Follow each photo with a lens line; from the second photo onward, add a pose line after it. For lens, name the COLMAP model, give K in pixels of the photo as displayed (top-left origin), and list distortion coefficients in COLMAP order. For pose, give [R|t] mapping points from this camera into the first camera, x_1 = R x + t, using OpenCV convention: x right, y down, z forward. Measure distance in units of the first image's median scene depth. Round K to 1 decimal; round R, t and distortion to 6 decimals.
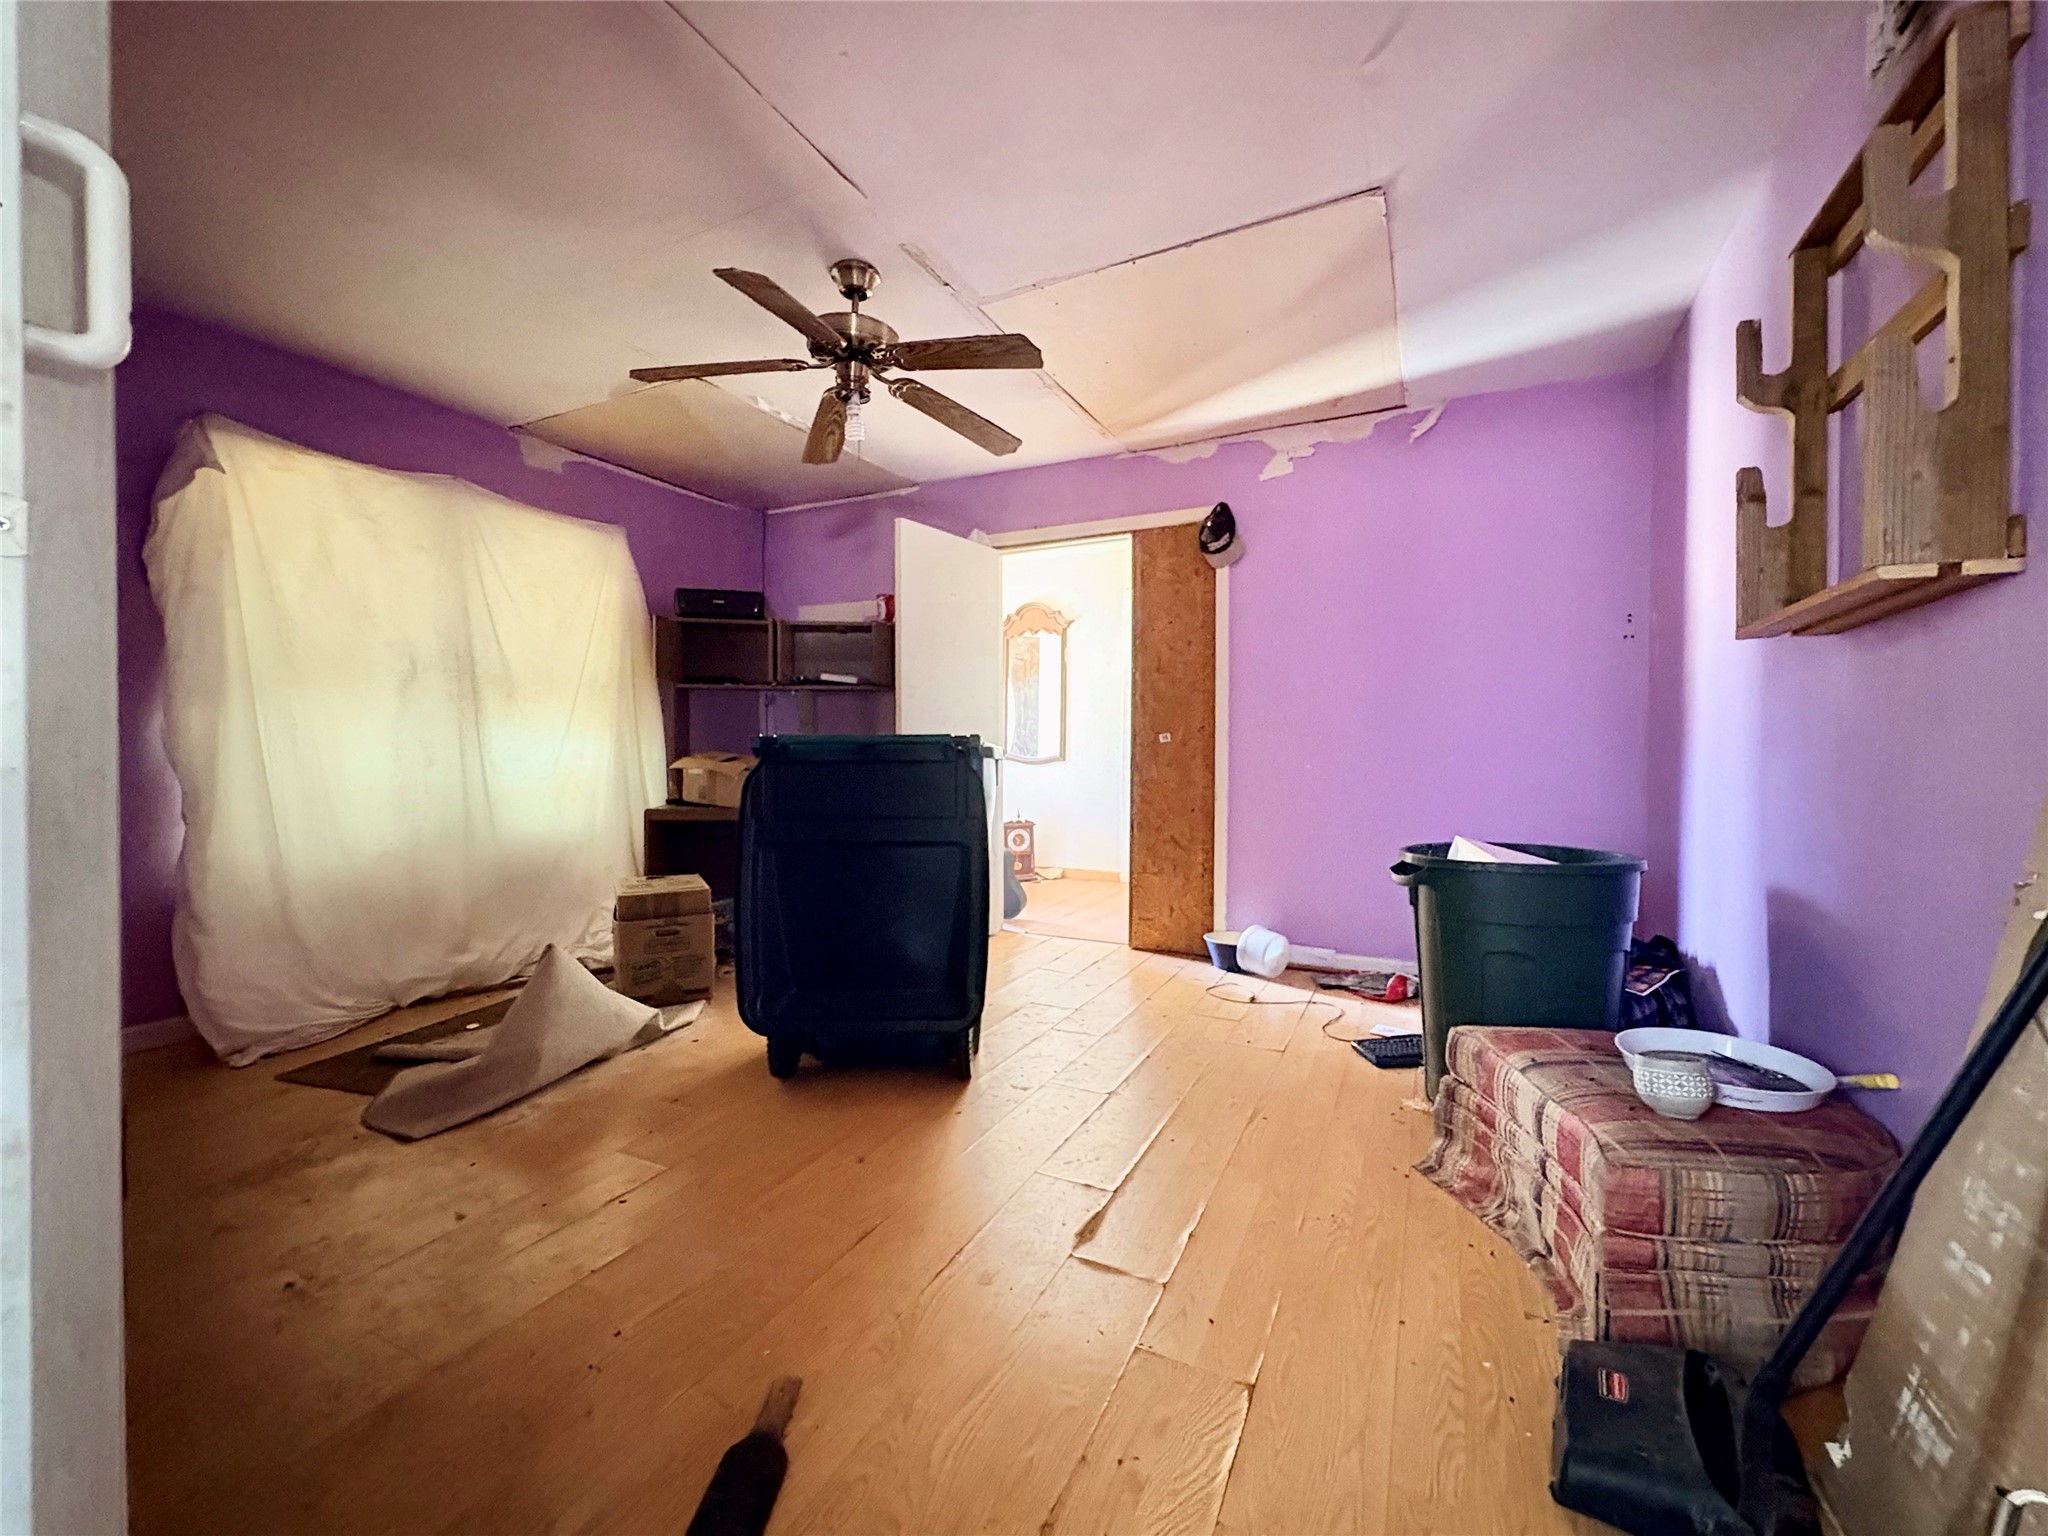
lens RADIAL K [[817.9, 0, 1025.2], [0, 817.9, 763.1], [0, 0, 1]] dist [0.001204, -0.000047]
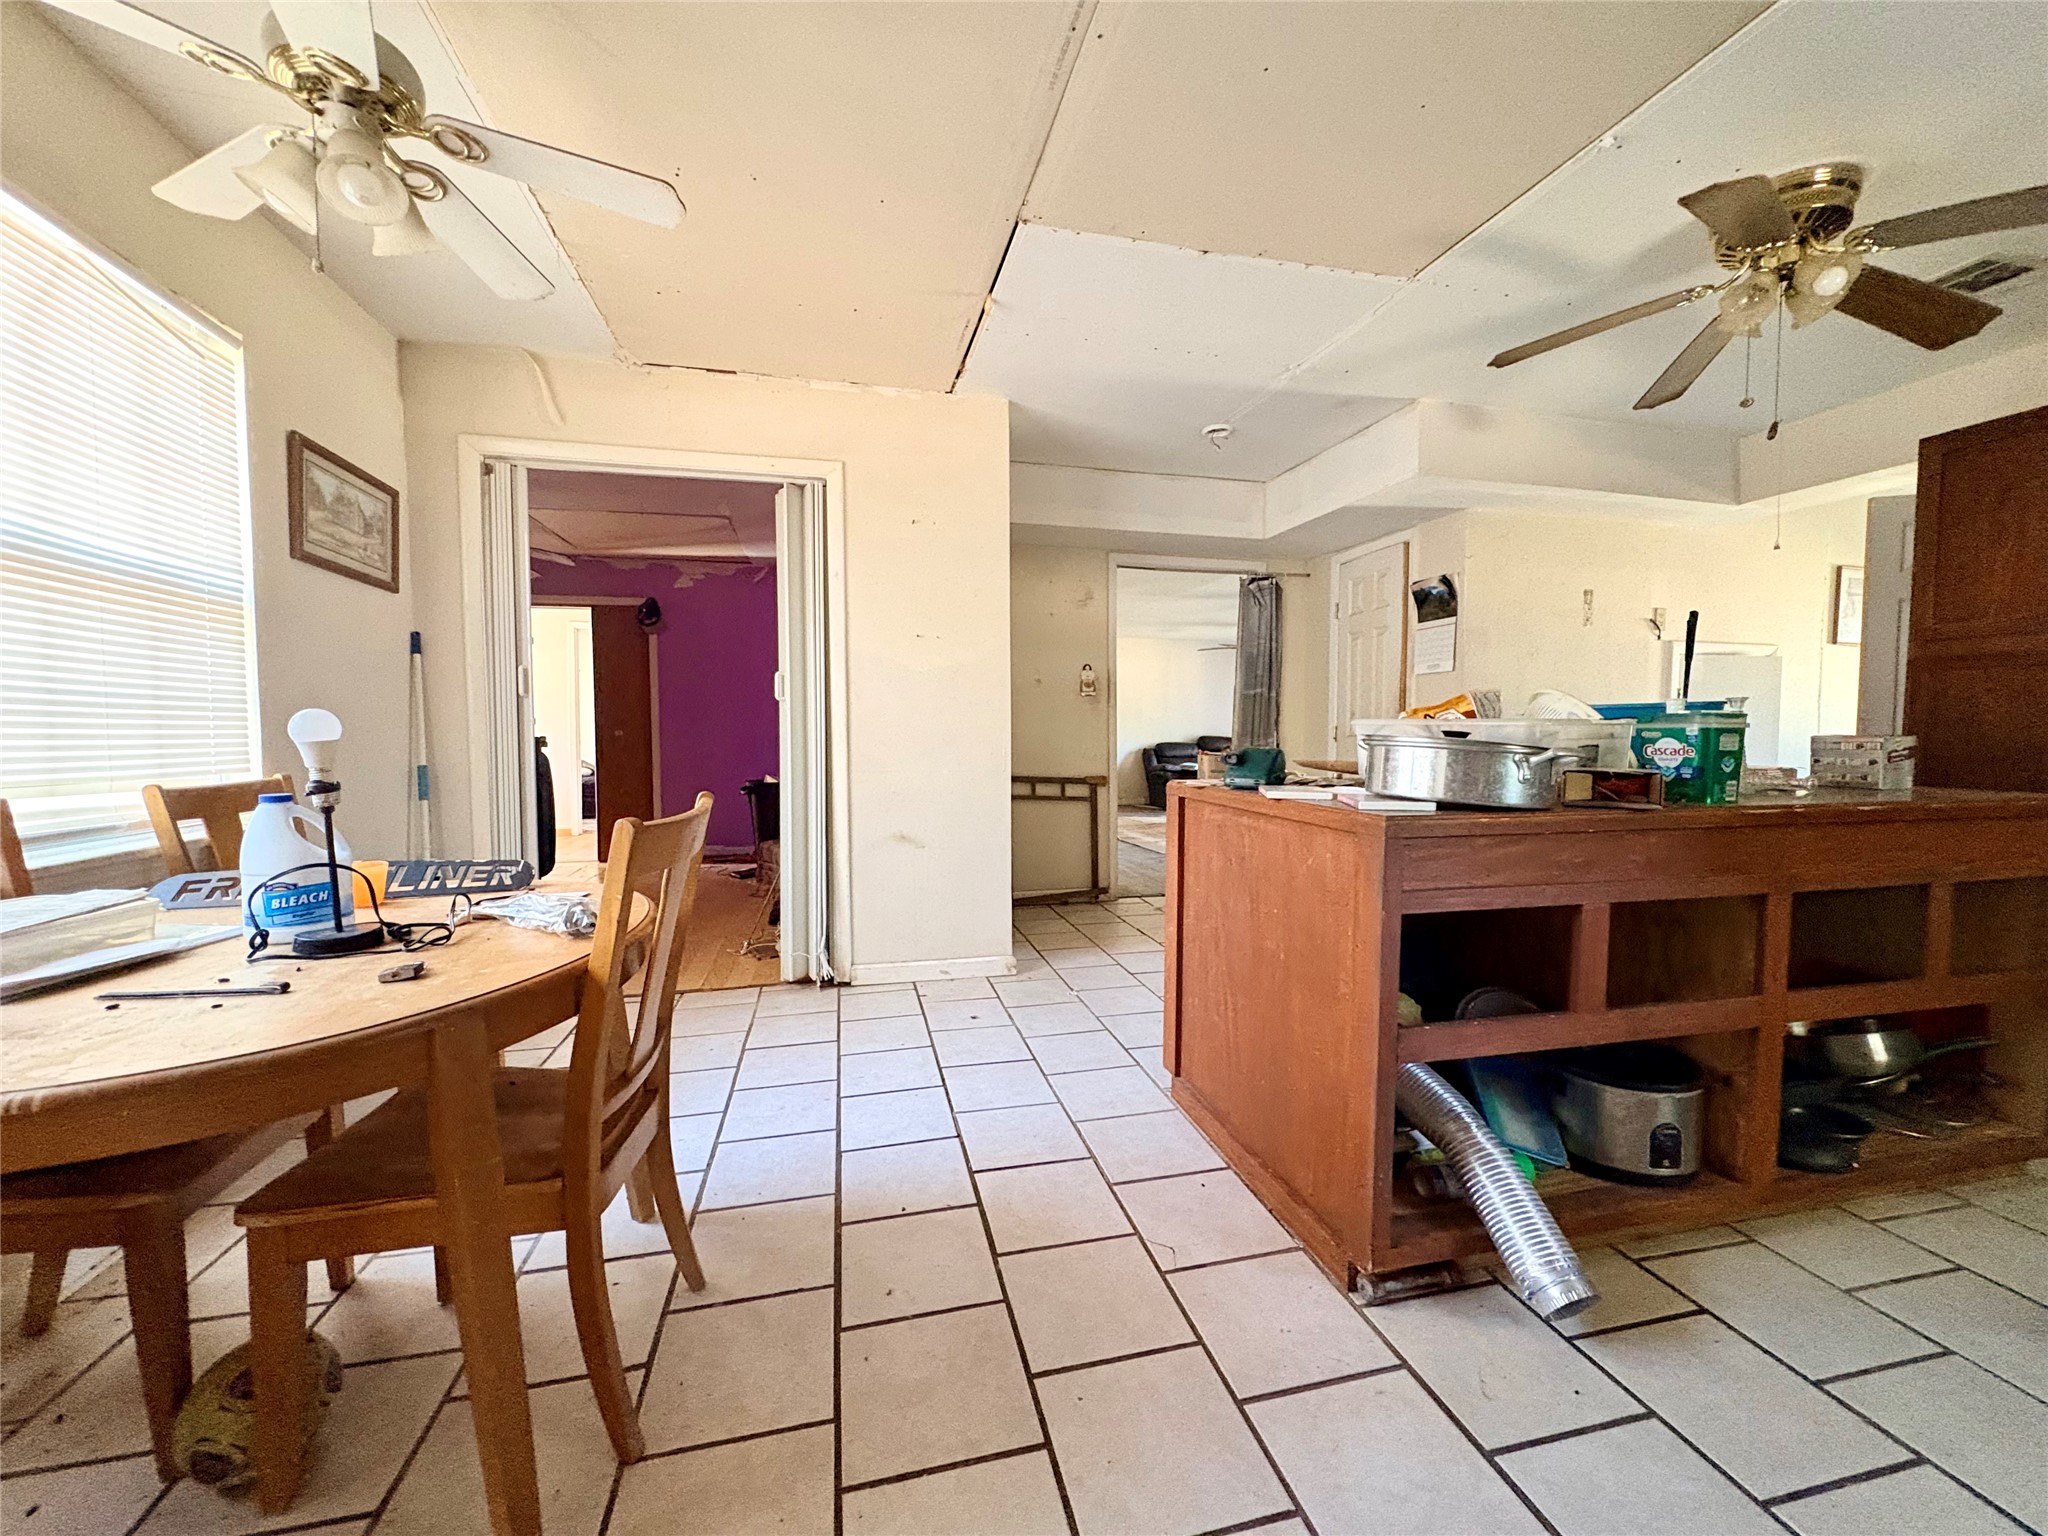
lens RADIAL K [[817.9, 0, 1024.5], [0, 817.9, 774.4], [0, 0, 1]] dist [0.001204, -0.000047]
pose [[0.765641, -0.033425, 0.642399, -0.283688], [0.007975, 0.999066, 0.042478, -0.008165], [-0.643218, -0.027399, 0.765193, -0.857616]]
